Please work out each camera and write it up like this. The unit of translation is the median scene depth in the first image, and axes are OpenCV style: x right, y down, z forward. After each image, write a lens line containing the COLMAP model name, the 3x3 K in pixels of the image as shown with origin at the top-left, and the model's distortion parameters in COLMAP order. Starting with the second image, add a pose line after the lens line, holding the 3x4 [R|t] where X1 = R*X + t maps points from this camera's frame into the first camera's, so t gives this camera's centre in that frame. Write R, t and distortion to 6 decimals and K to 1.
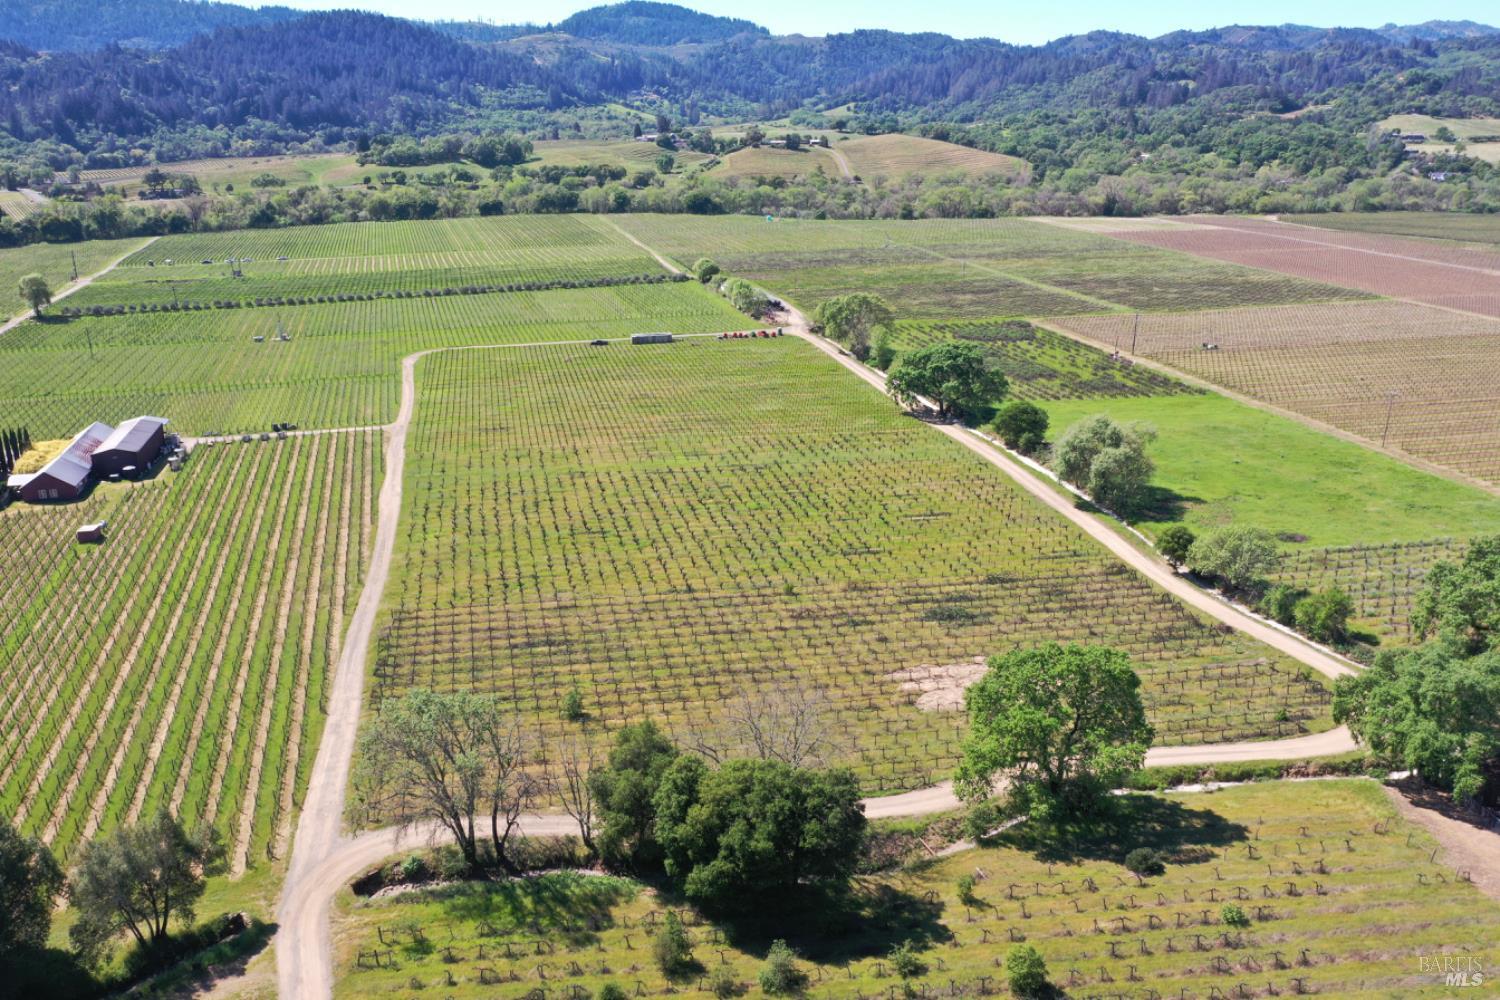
lens RADIAL K [[1232.2, 0, 750.0], [0, 1232.2, 500.0], [0, 0, 1]] dist [-0.001902, -0.005669]
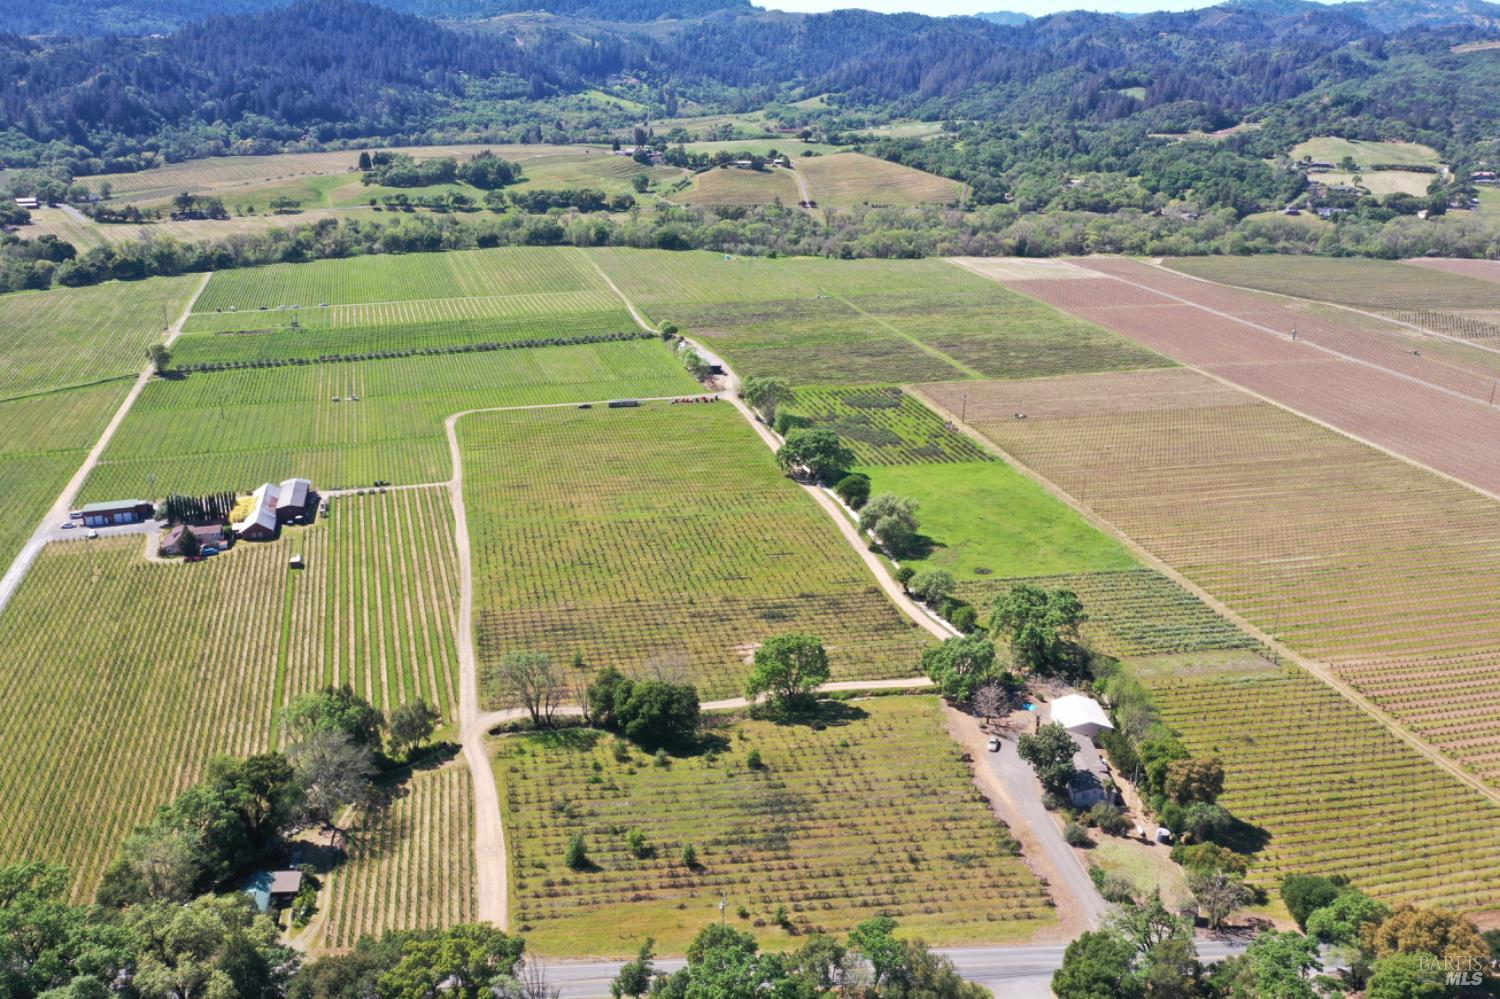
lens RADIAL K [[1232.2, 0, 750.0], [0, 1232.2, 499.5], [0, 0, 1]] dist [-0.001902, -0.005669]
pose [[0.999765, 0.010501, 0.018983, 0.016803], [-0.010921, 0.999695, 0.022165, -0.024437], [-0.018745, -0.022367, 0.999574, -0.171367]]
